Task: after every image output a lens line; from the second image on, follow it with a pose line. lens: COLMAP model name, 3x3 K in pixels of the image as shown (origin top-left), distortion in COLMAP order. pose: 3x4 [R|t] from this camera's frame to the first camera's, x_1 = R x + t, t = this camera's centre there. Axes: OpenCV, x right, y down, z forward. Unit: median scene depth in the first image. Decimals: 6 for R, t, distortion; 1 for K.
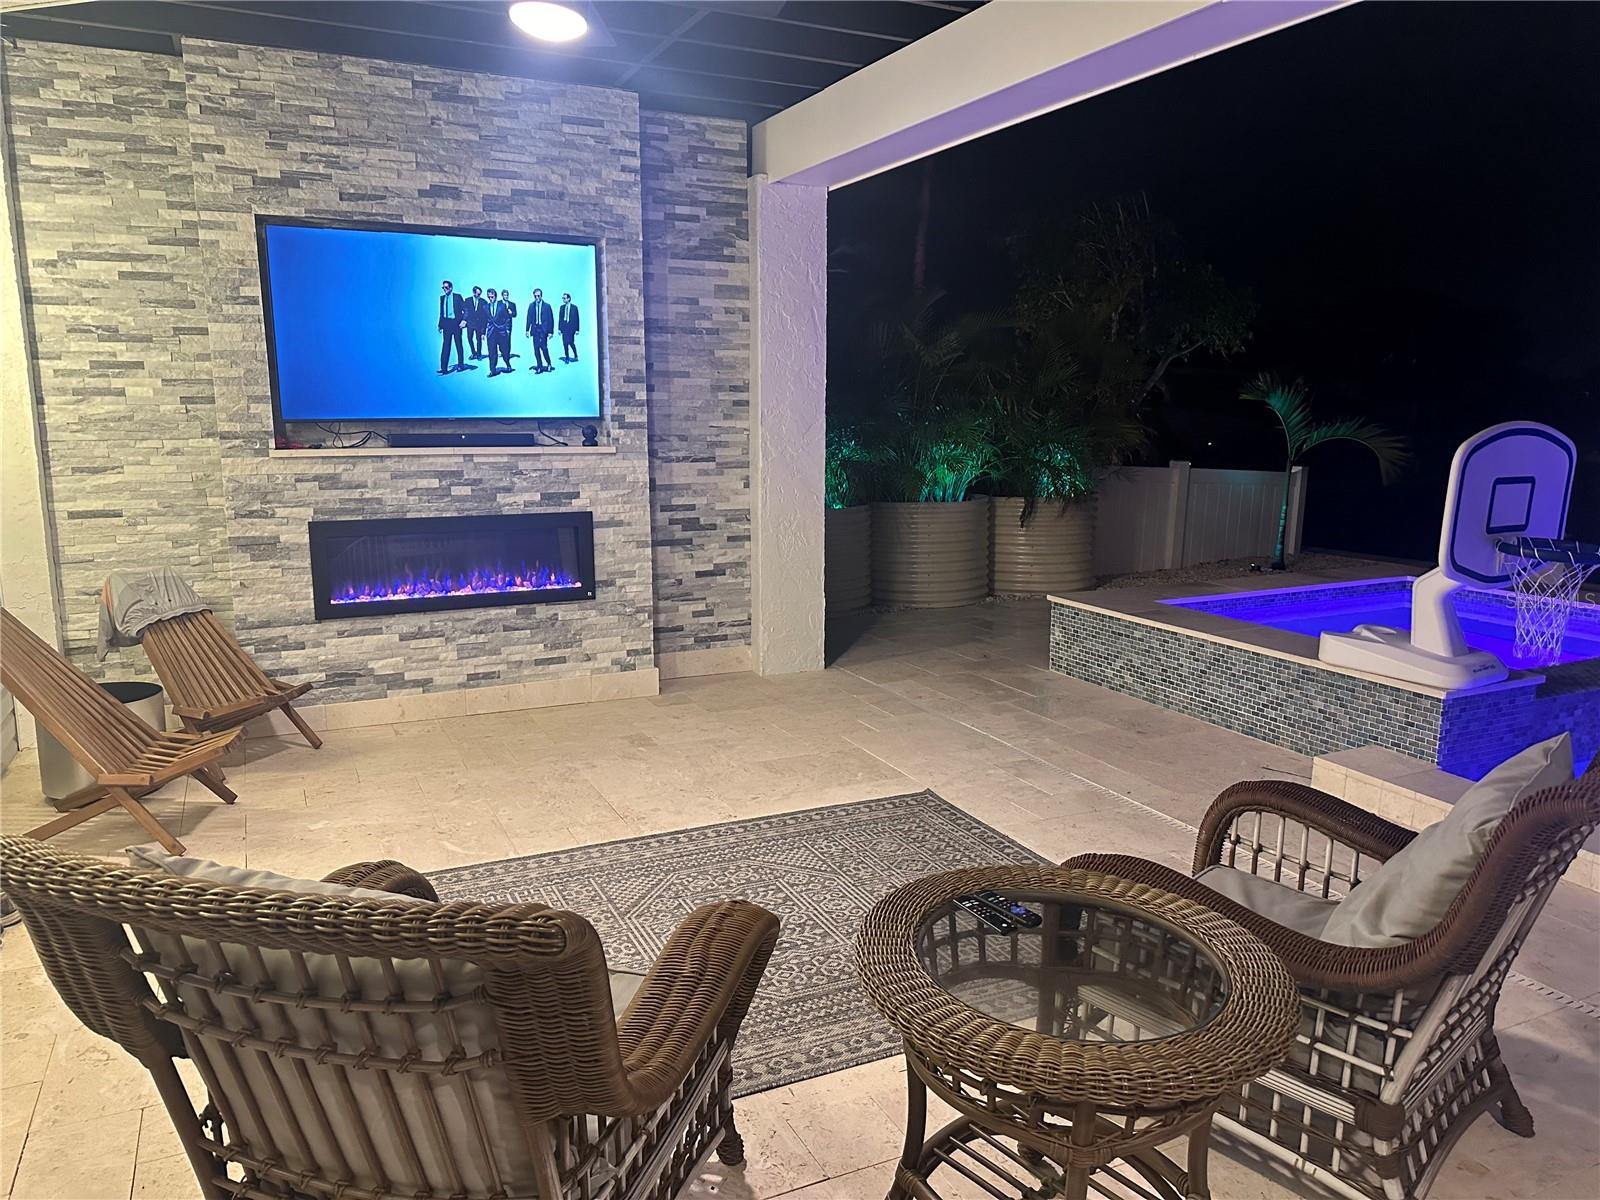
lens RADIAL K [[1122.4, 0, 800.5], [0, 1122.4, 607.0], [0, 0, 1]] dist [0.027030, -0.018853]
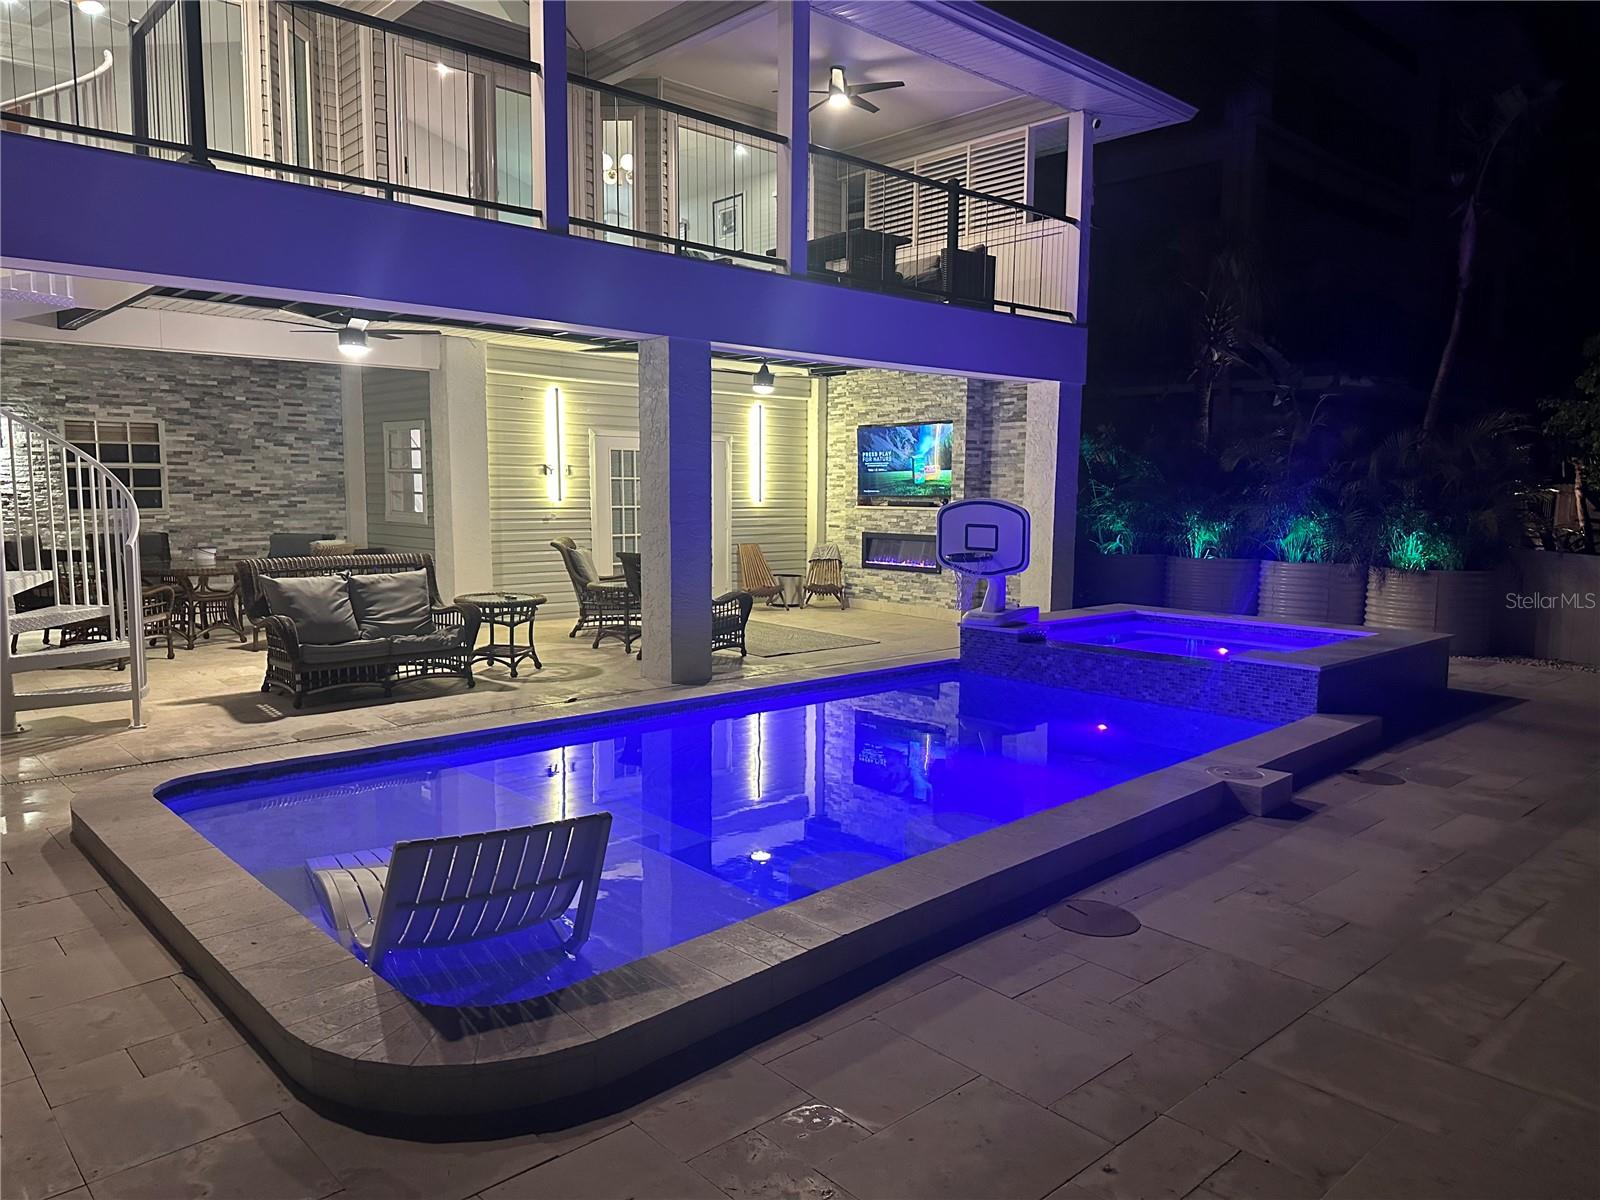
lens RADIAL K [[1122.4, 0, 793.0], [0, 1122.4, 606.6], [0, 0, 1]] dist [0.027030, -0.018853]
pose [[0.285971, 0.100767, -0.952925, 2.097905], [-0.172351, 0.983647, 0.052293, -0.009401], [0.942611, 0.149283, 0.298661, 0.041922]]
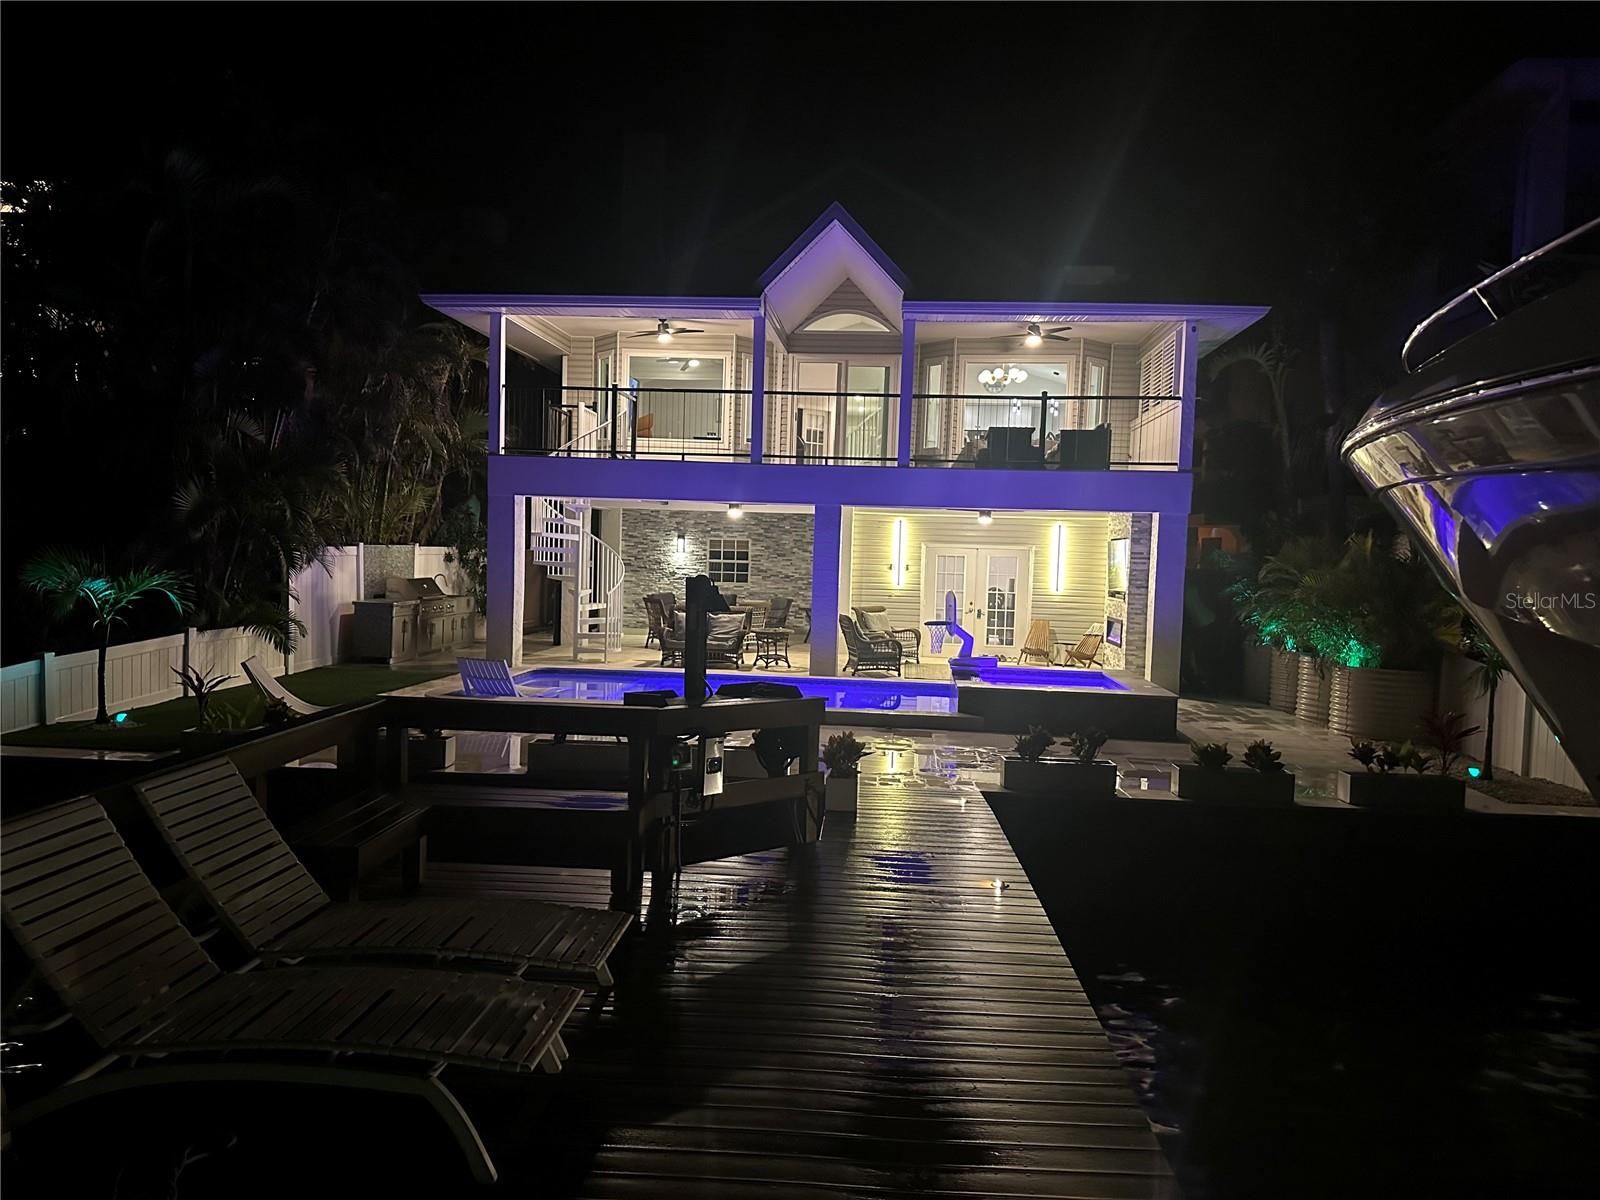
lens RADIAL K [[1122.4, 0, 807.1], [0, 1122.4, 604.0], [0, 0, 1]] dist [0.027030, -0.018853]
pose [[-0.512214, 0.018841, -0.858651, 3.273606], [-0.179126, 0.975430, 0.128259, -0.402209], [0.839970, 0.219503, -0.496254, 1.939451]]
